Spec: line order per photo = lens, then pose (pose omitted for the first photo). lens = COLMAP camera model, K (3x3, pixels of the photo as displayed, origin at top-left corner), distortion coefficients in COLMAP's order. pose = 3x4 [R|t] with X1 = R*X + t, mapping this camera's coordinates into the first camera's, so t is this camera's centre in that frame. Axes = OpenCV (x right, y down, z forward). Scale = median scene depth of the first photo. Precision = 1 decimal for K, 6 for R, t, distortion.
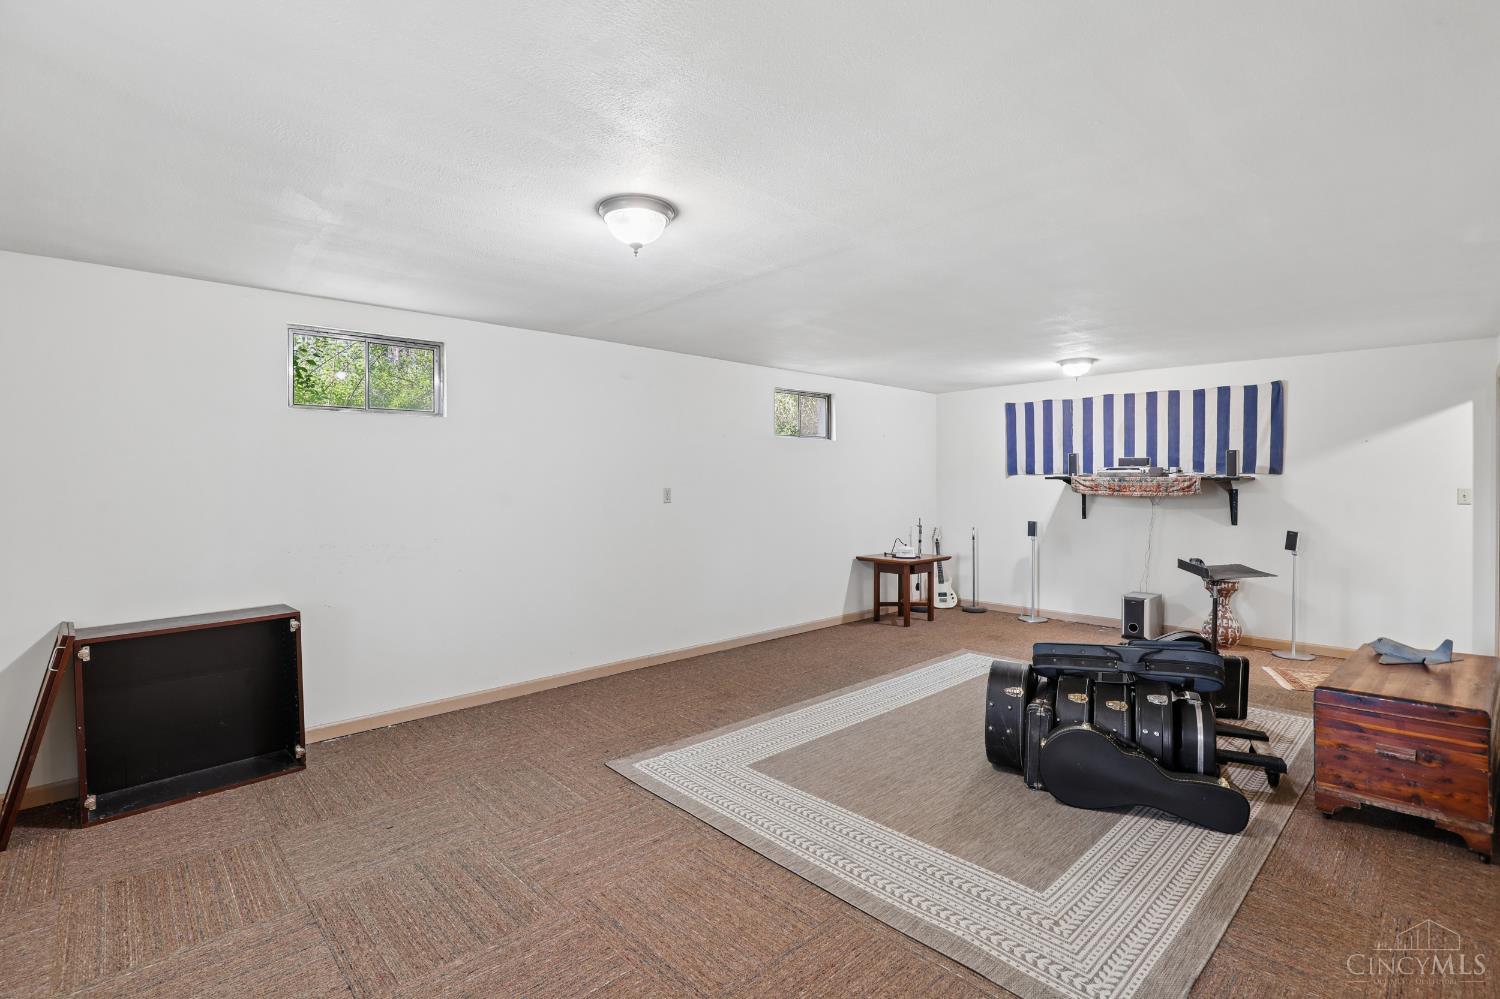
lens RADIAL K [[692.2, 0, 751.1], [0, 692.2, 486.3], [0, 0, 1]] dist [-0.037550, 0.007394]
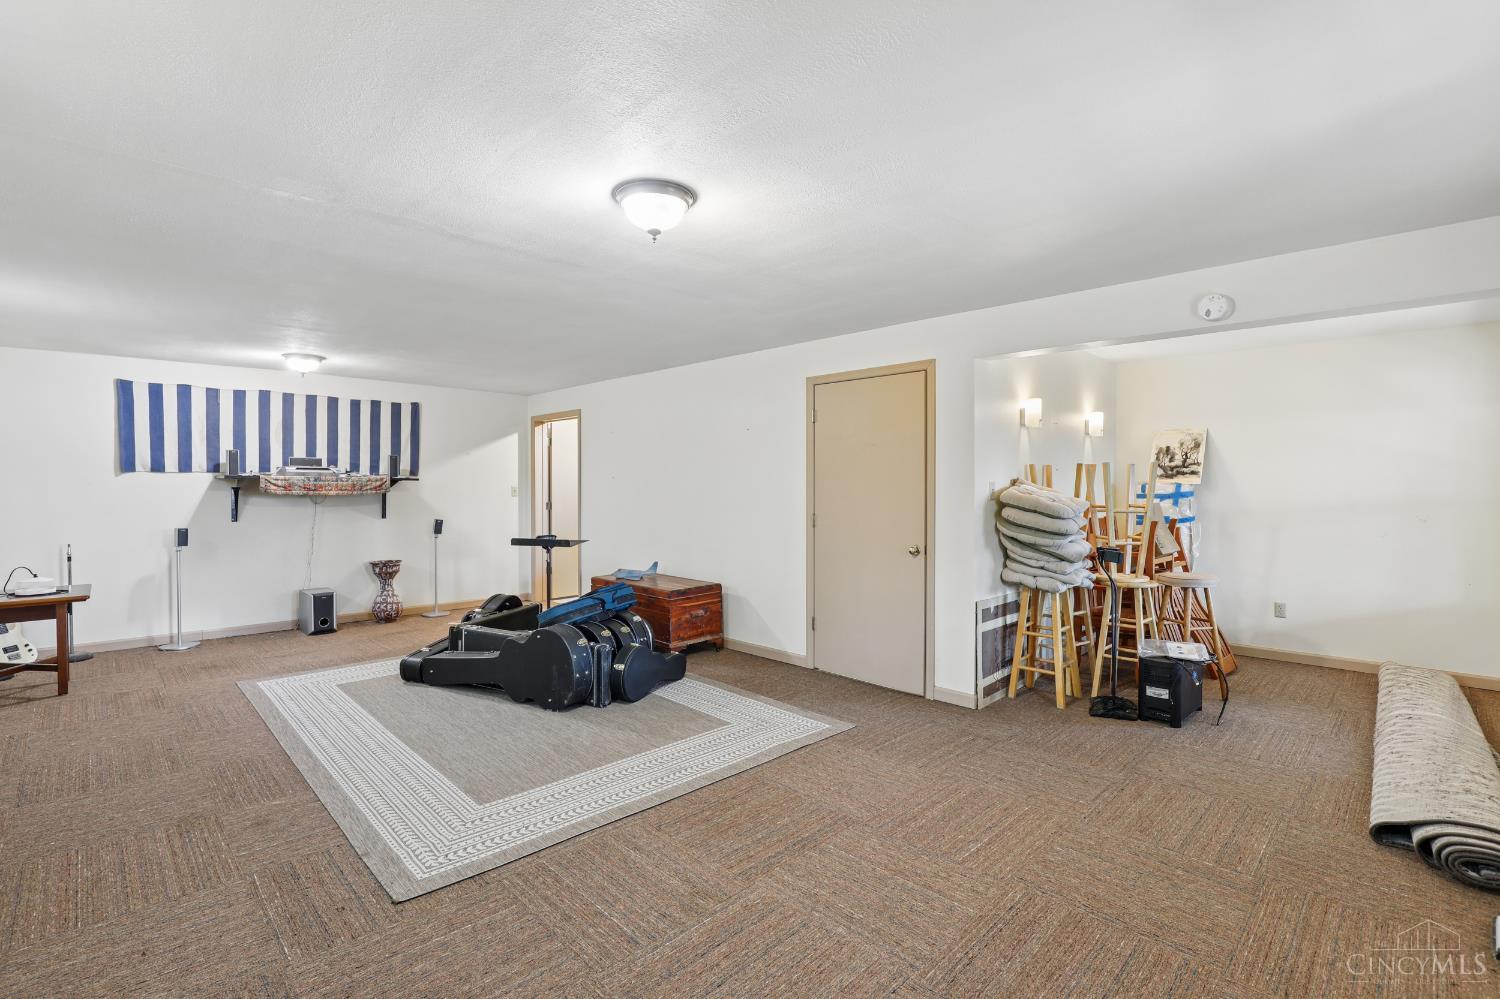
lens RADIAL K [[692.2, 0, 747.1], [0, 692.2, 497.6], [0, 0, 1]] dist [-0.037550, 0.007394]
pose [[-0.023766, -0.014878, 0.999607, -0.504764], [0.005204, 0.999874, 0.015006, 0.006103], [-0.999704, 0.005558, -0.023685, 0.399320]]
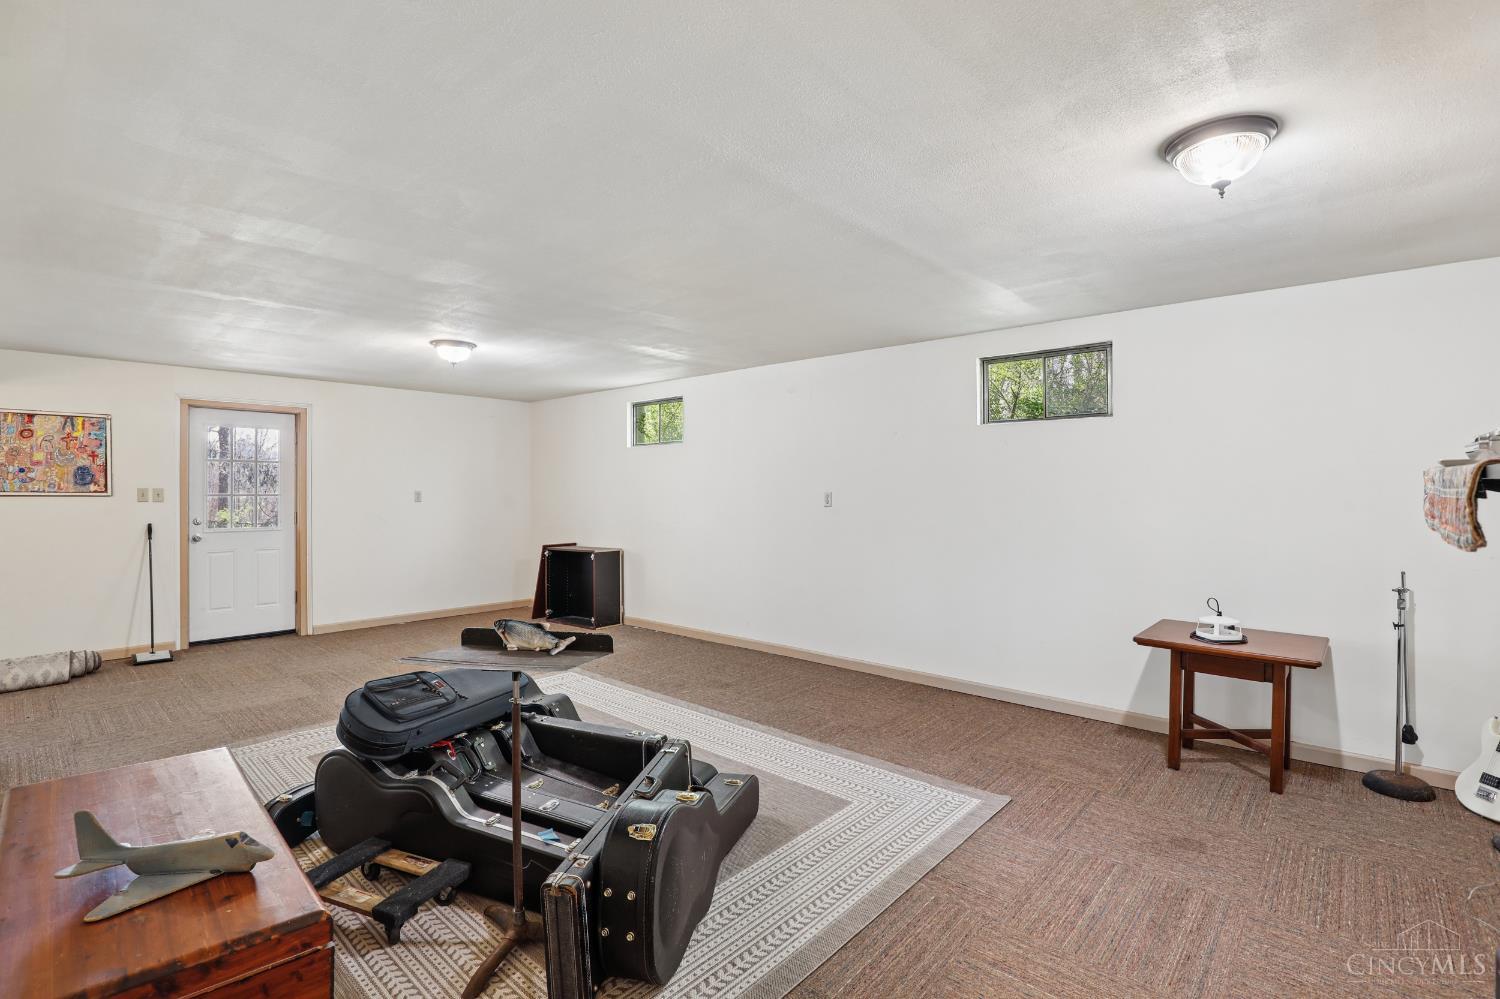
lens RADIAL K [[692.2, 0, 753.3], [0, 692.2, 496.2], [0, 0, 1]] dist [-0.037550, 0.007394]
pose [[0.091461, 0.017605, -0.995653, 0.809375], [-0.005788, 0.999836, 0.017147, -0.007609], [0.995792, 0.004195, 0.091548, 0.742034]]
